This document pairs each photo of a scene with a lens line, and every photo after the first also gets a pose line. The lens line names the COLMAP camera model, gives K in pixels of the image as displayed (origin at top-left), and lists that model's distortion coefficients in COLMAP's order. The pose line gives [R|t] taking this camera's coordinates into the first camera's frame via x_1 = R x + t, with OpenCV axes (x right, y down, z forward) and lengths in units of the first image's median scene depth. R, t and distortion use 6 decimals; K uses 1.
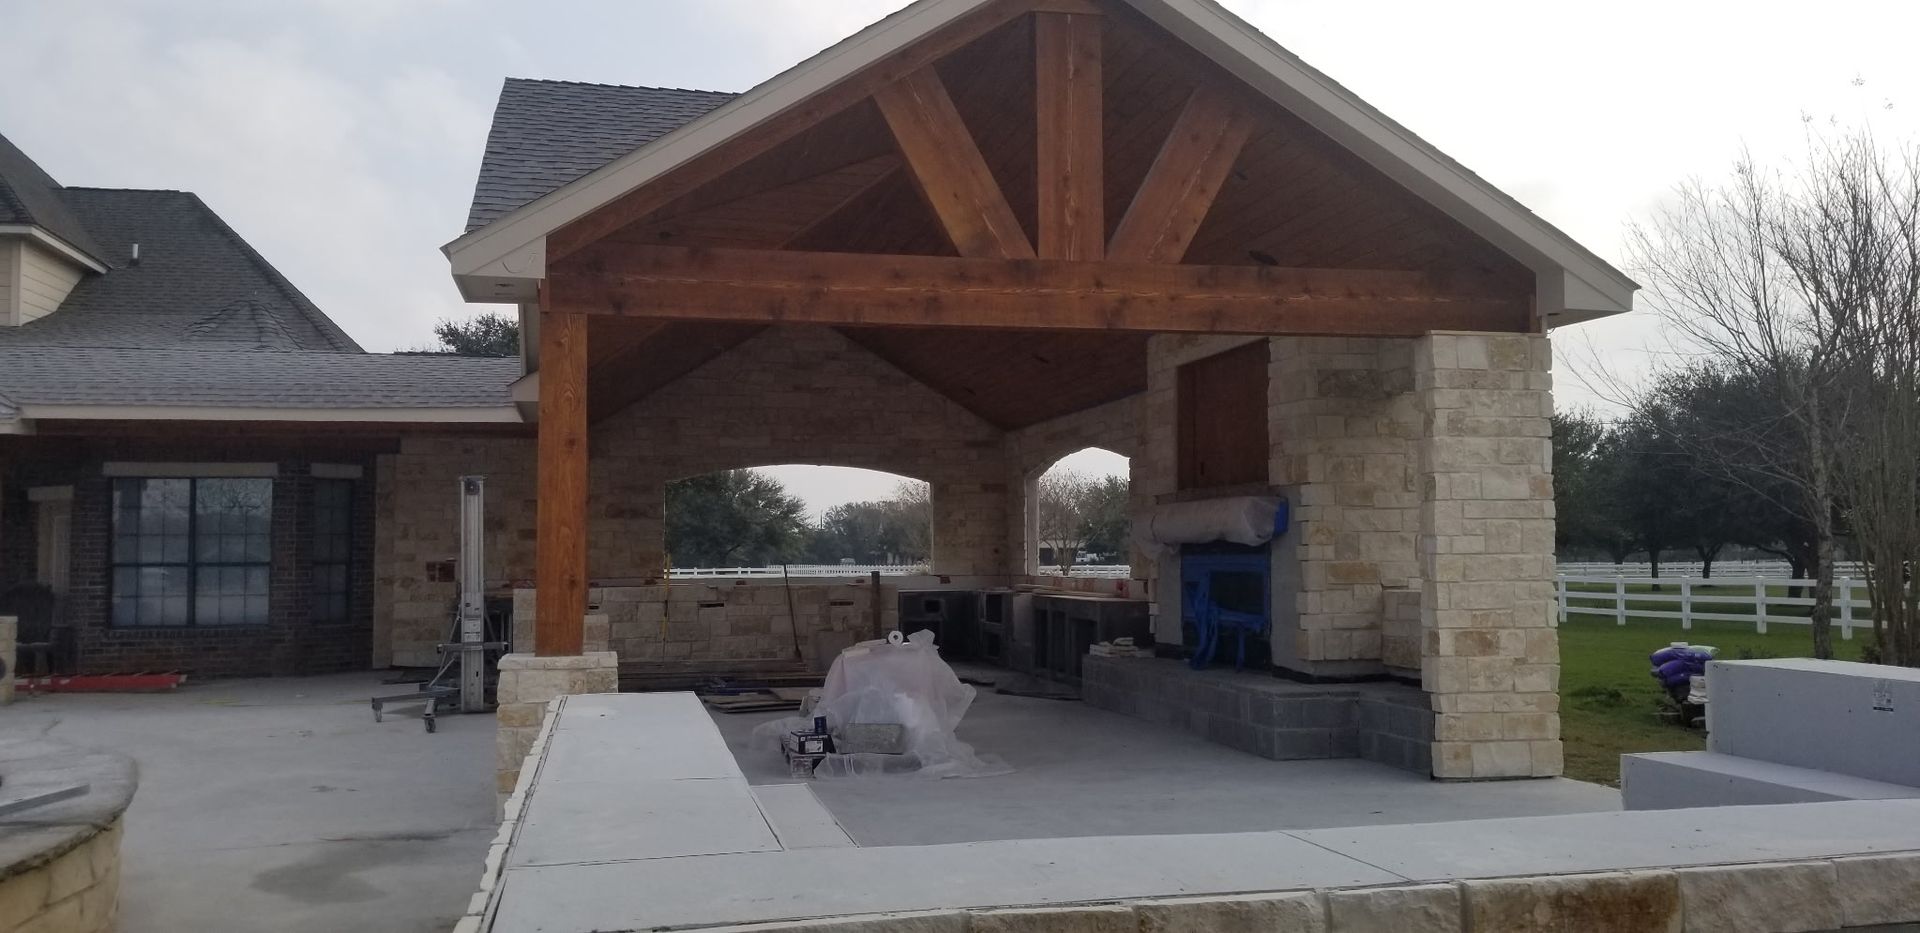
lens RADIAL K [[1530.4, 0, 959.2], [0, 1530.4, 476.3], [0, 0, 1]] dist [0.055338, -0.026837]
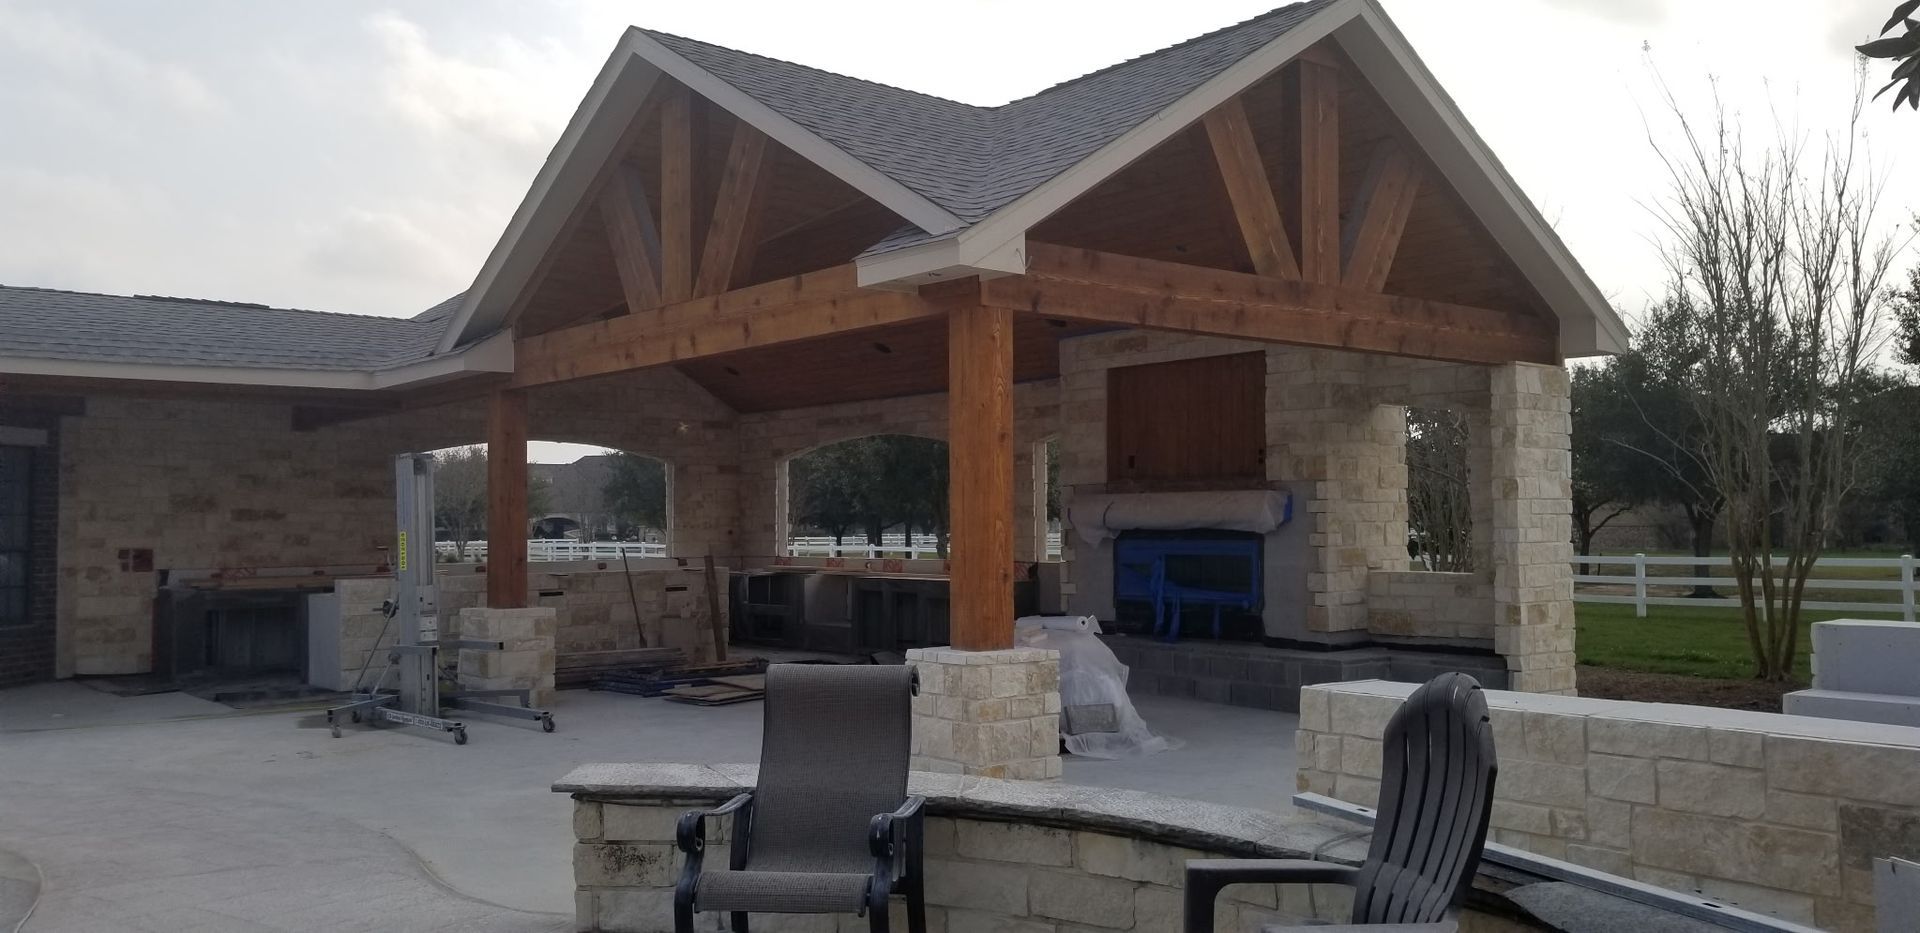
lens RADIAL K [[1530.4, 0, 908.1], [0, 1530.4, 477.9], [0, 0, 1]] dist [0.055338, -0.026837]
pose [[0.887492, 0.014686, 0.460590, -0.592383], [-0.023485, 0.999635, 0.013378, -0.005383], [-0.460225, -0.022690, 0.887512, 0.109781]]
